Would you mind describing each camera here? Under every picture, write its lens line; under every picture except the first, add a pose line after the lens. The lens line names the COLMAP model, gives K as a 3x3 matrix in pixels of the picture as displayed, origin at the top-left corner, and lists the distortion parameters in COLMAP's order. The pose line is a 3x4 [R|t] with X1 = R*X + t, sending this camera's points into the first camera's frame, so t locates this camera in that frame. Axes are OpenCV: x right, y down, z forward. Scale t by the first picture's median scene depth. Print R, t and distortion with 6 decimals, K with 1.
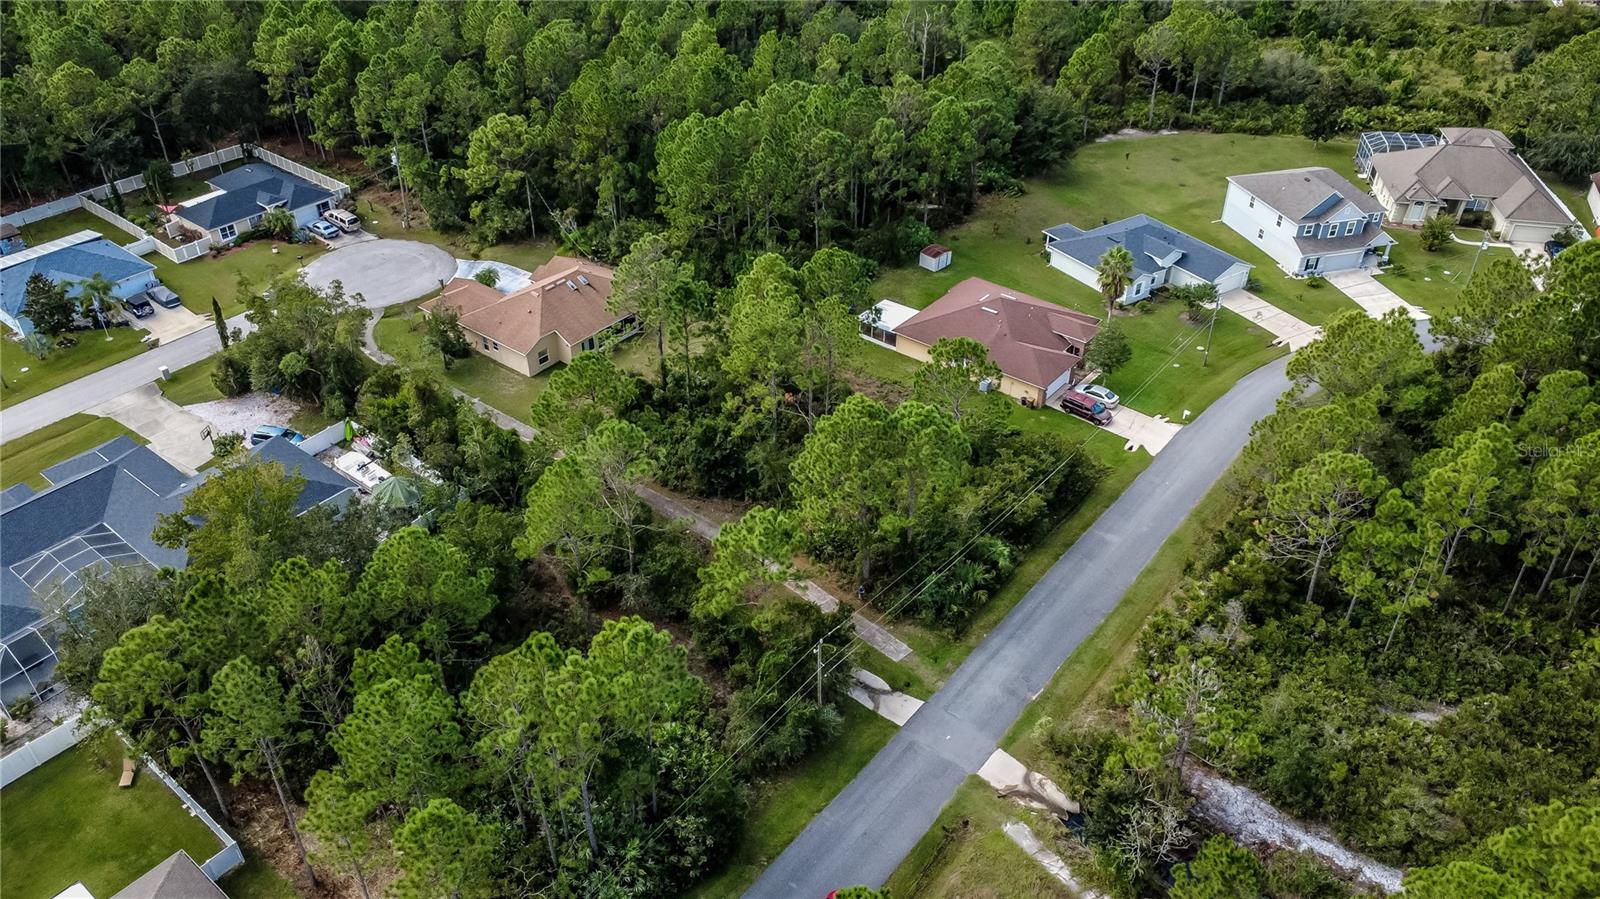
lens RADIAL K [[1173.7, 0, 803.9], [0, 1173.7, 443.5], [0, 0, 1]] dist [-0.005253, 0.005896]
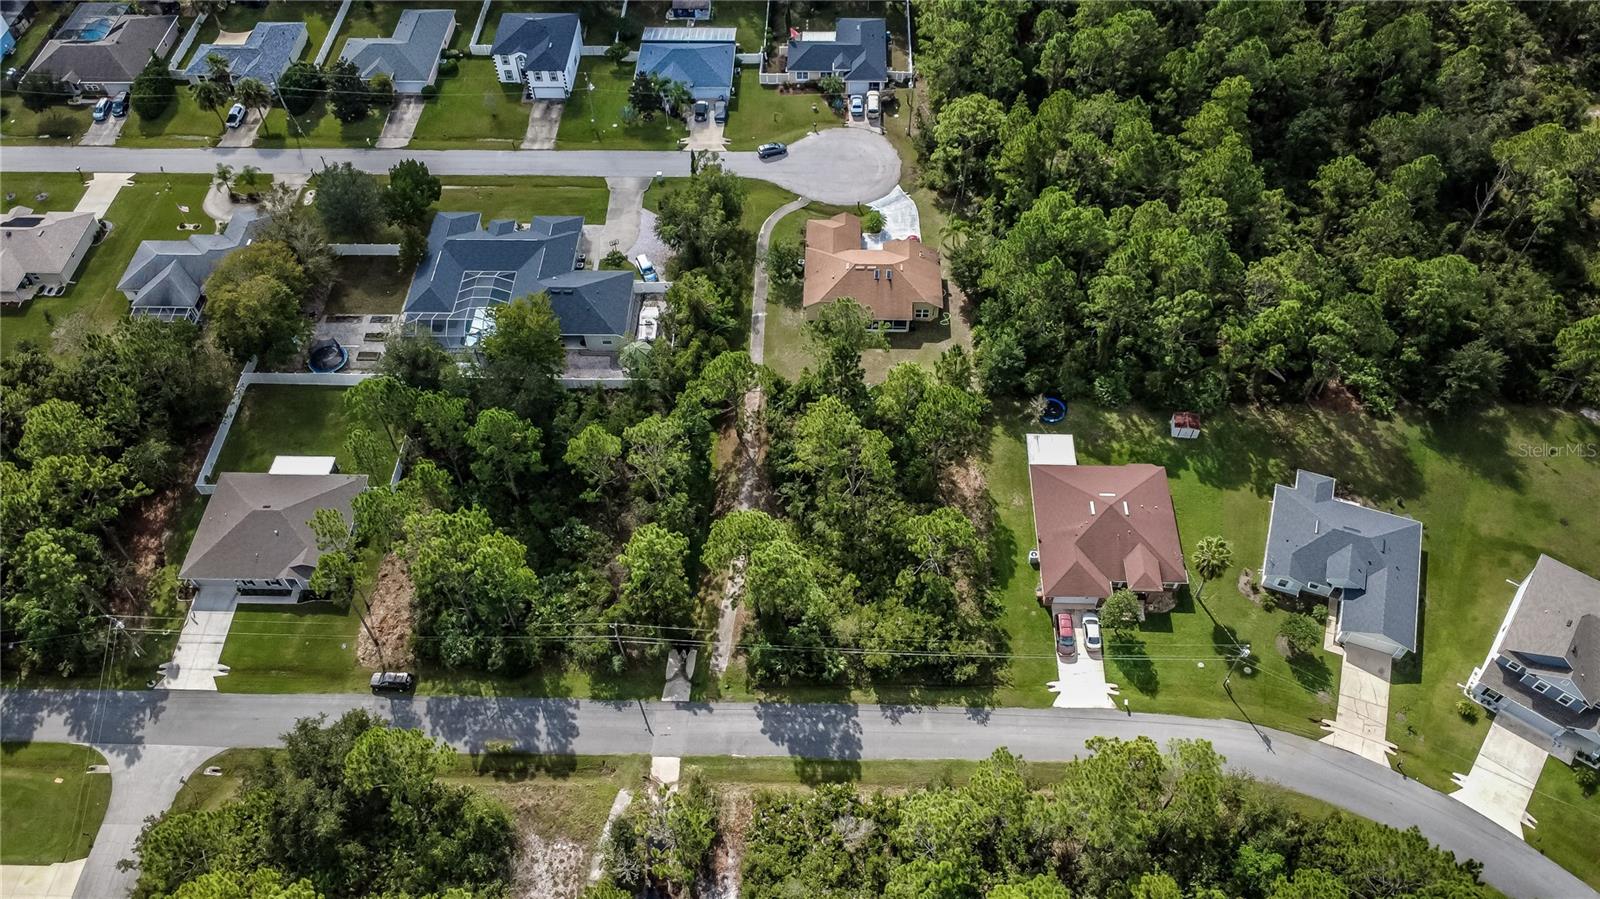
lens RADIAL K [[1173.7, 0, 801.0], [0, 1173.7, 442.9], [0, 0, 1]] dist [-0.005253, 0.005896]
pose [[0.599312, 0.624650, -0.500638, 0.531895], [-0.446484, 0.779913, 0.438619, -0.546911], [0.664437, -0.039343, 0.746308, 0.001583]]
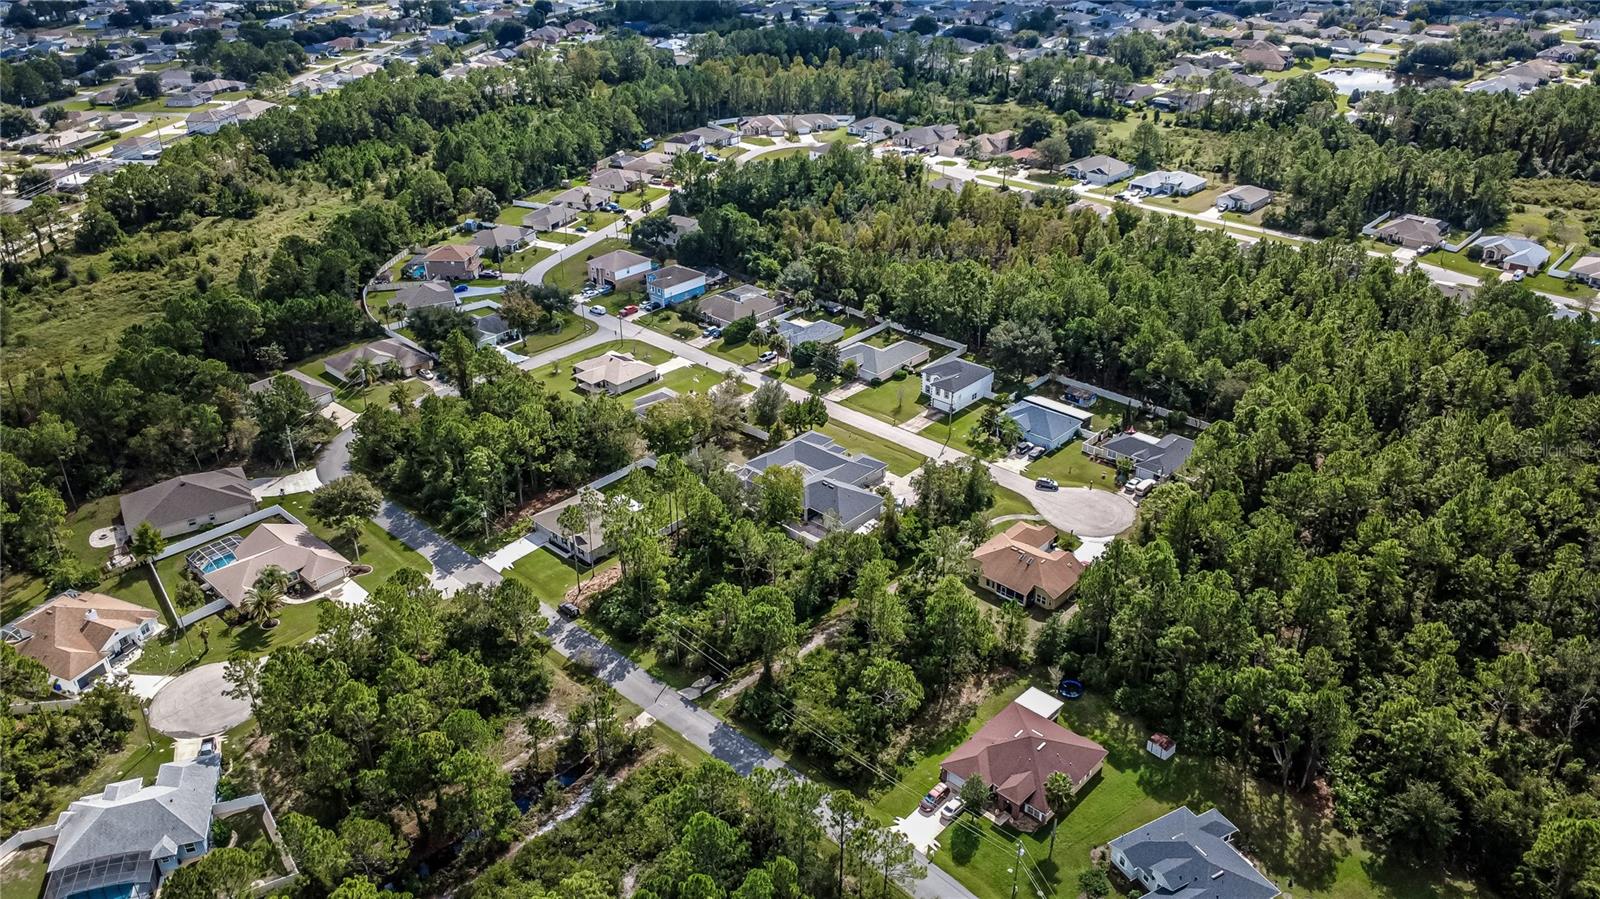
lens RADIAL K [[1173.7, 0, 802.4], [0, 1173.7, 457.8], [0, 0, 1]] dist [-0.005253, 0.005896]
pose [[-0.082011, 0.476914, -0.875116, 1.274620], [-0.561426, 0.703389, 0.435941, -0.828510], [0.823453, 0.527065, 0.210067, 0.357903]]
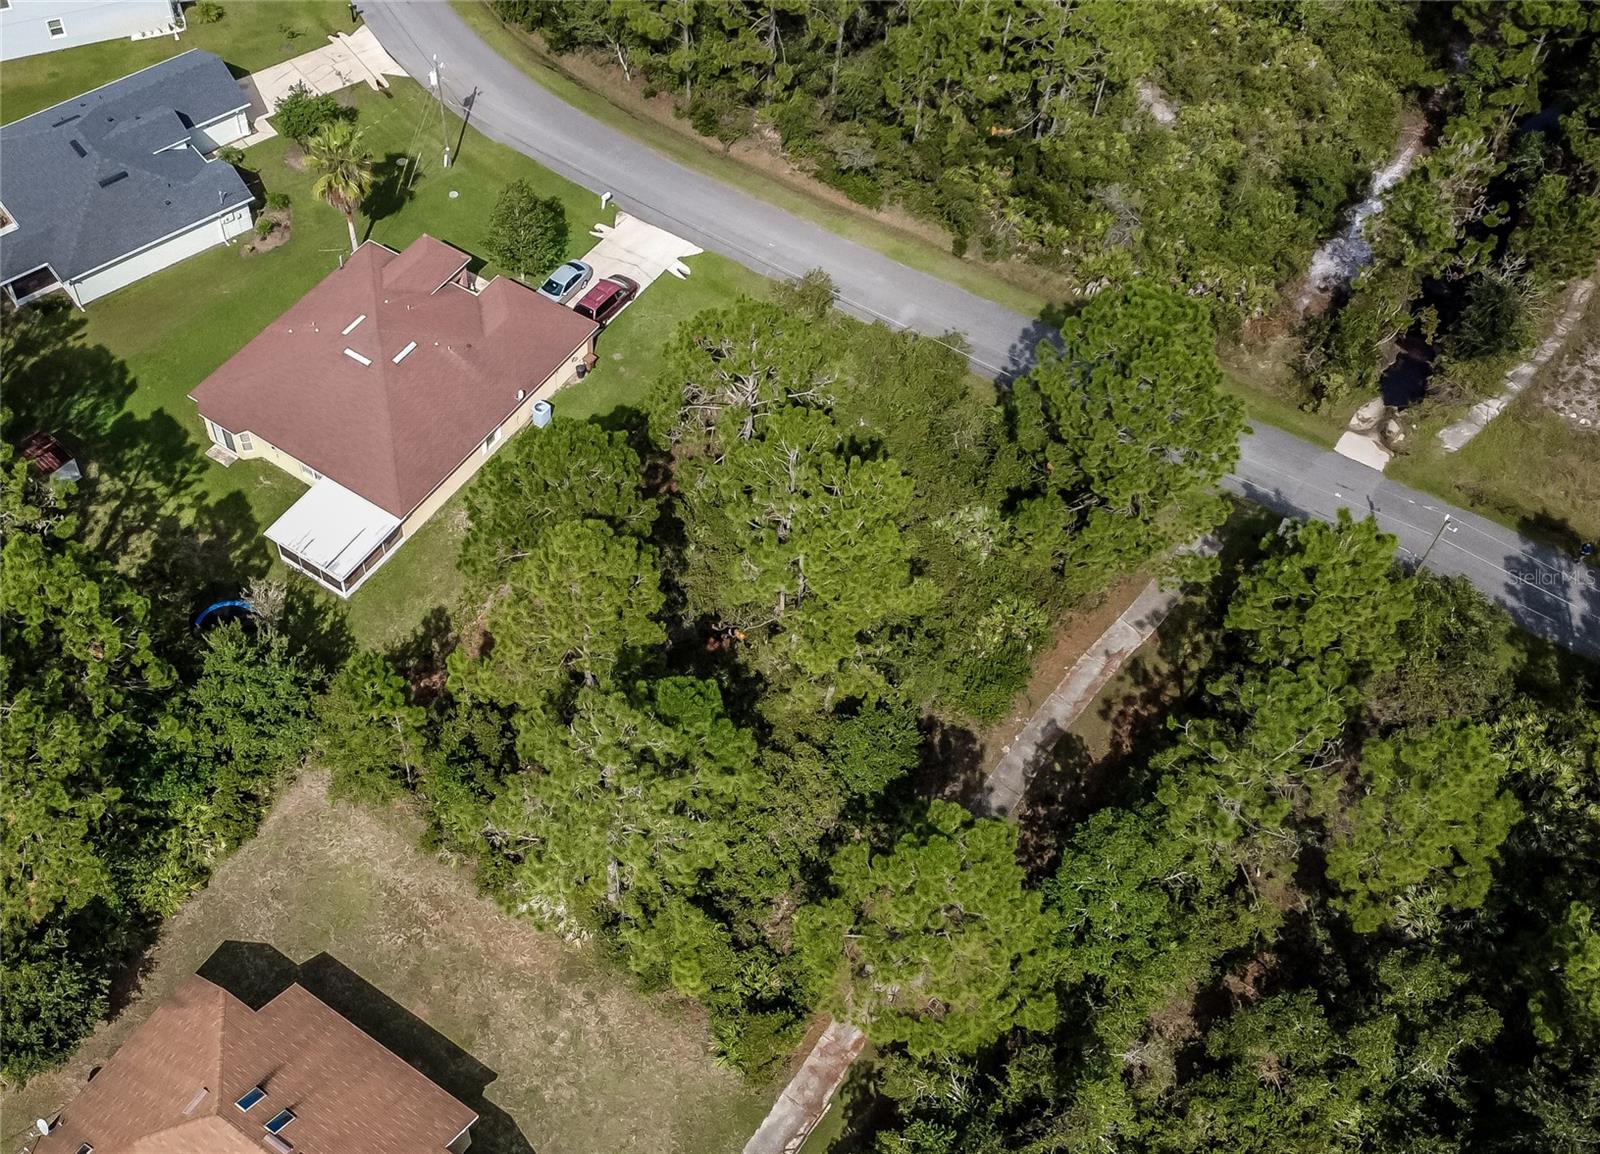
lens RADIAL K [[1692.0, 0, 621.4], [0, 1692.0, 587.8], [0, 0, 1]] dist [0.000503, 0.000000]
pose [[-0.055631, -0.798005, 0.600078, -0.423890], [0.579841, 0.463453, 0.670071, -0.555825], [-0.812828, 0.385227, 0.436934, 0.649182]]
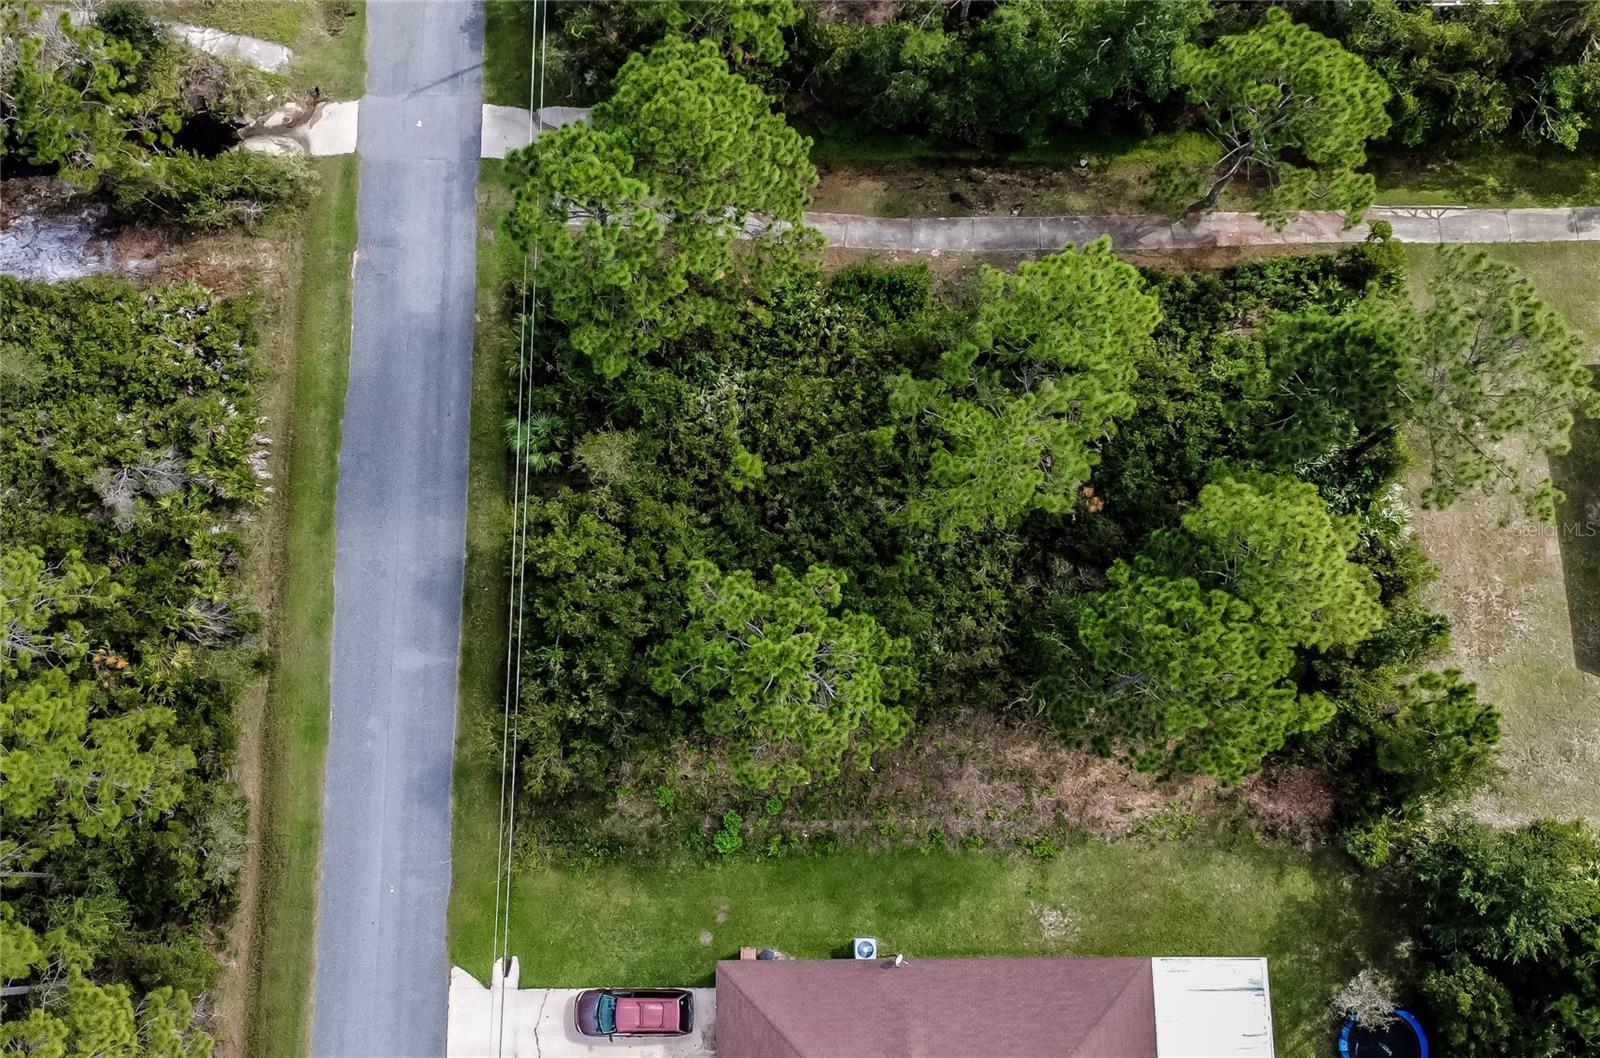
lens RADIAL K [[1580.7, 0, 769.7], [0, 1580.7, 454.2], [0, 0, 1]] dist [0.002266, 0.000000]
pose [[-0.775791, 0.611098, -0.157184, 0.165118], [-0.353282, -0.214259, 0.910651, -0.535988], [0.522819, 0.762005, 0.382111, 0.634297]]
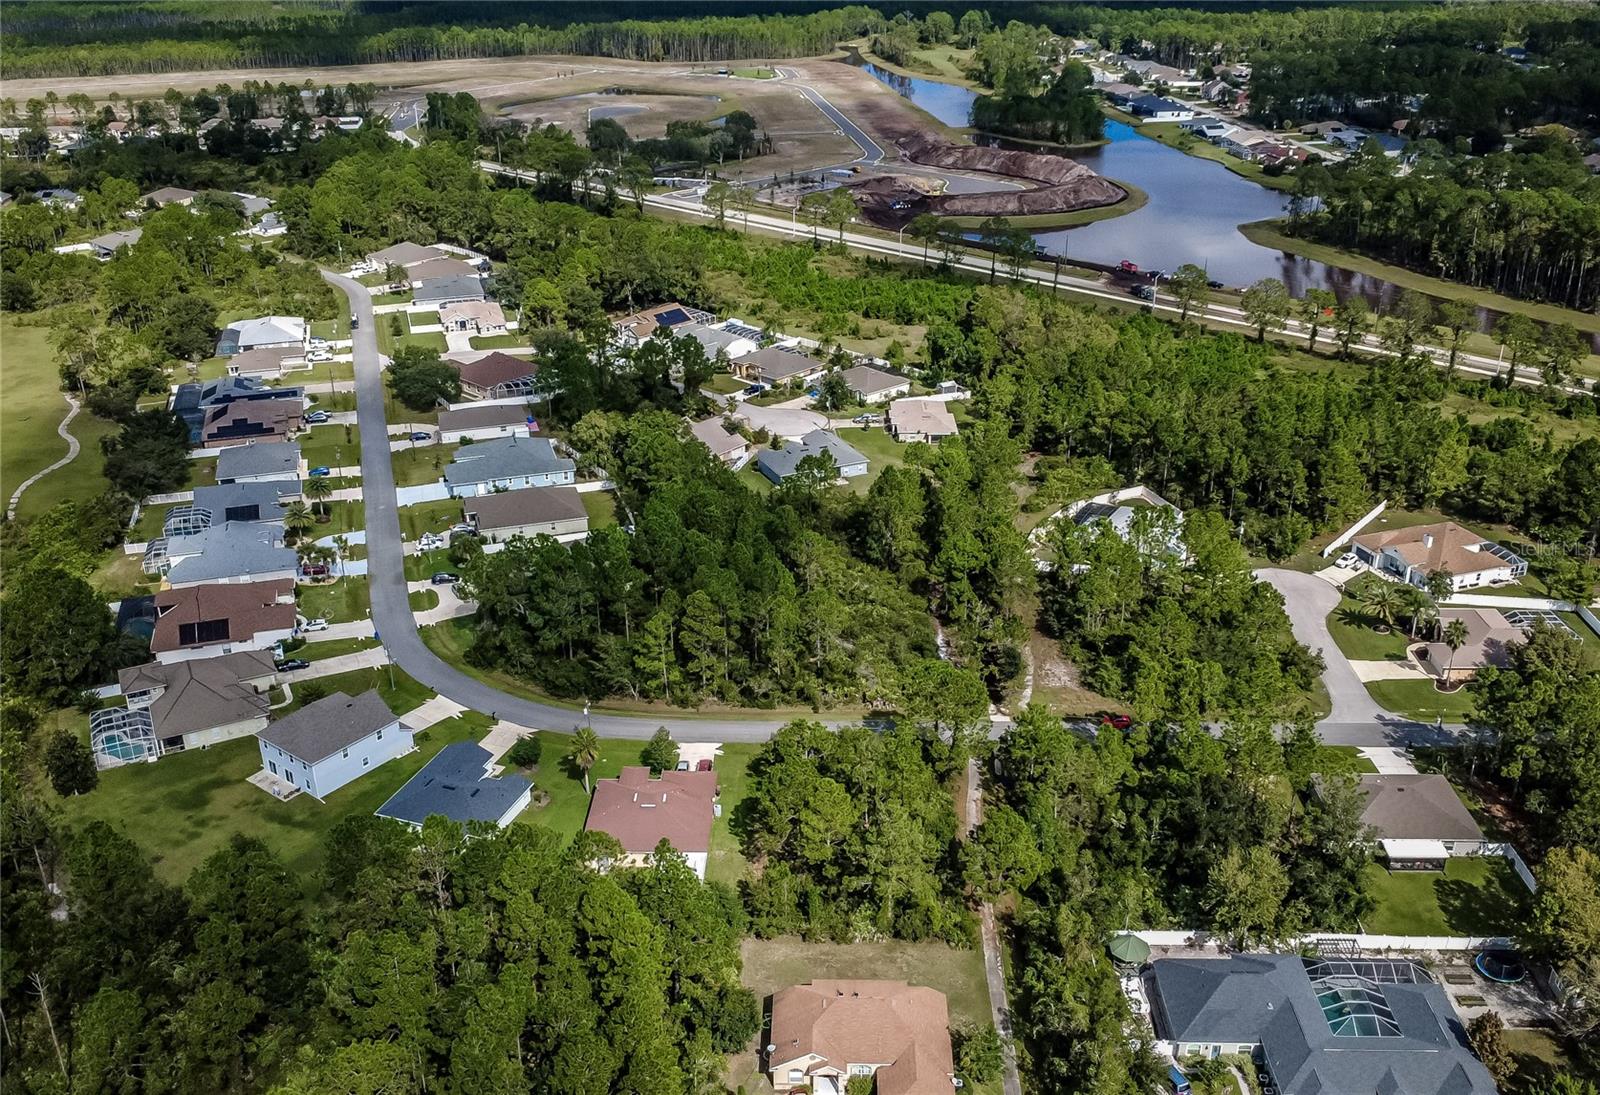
lens RADIAL K [[1444.6, 0, 784.3], [0, 1444.6, 557.6], [0, 0, 1]] dist [-0.004031, 0.021886]
pose [[-0.597983, -0.334502, 0.728371, -0.995393], [0.468569, 0.591387, 0.656281, -1.270844], [-0.650276, 0.733737, -0.196902, 1.083224]]
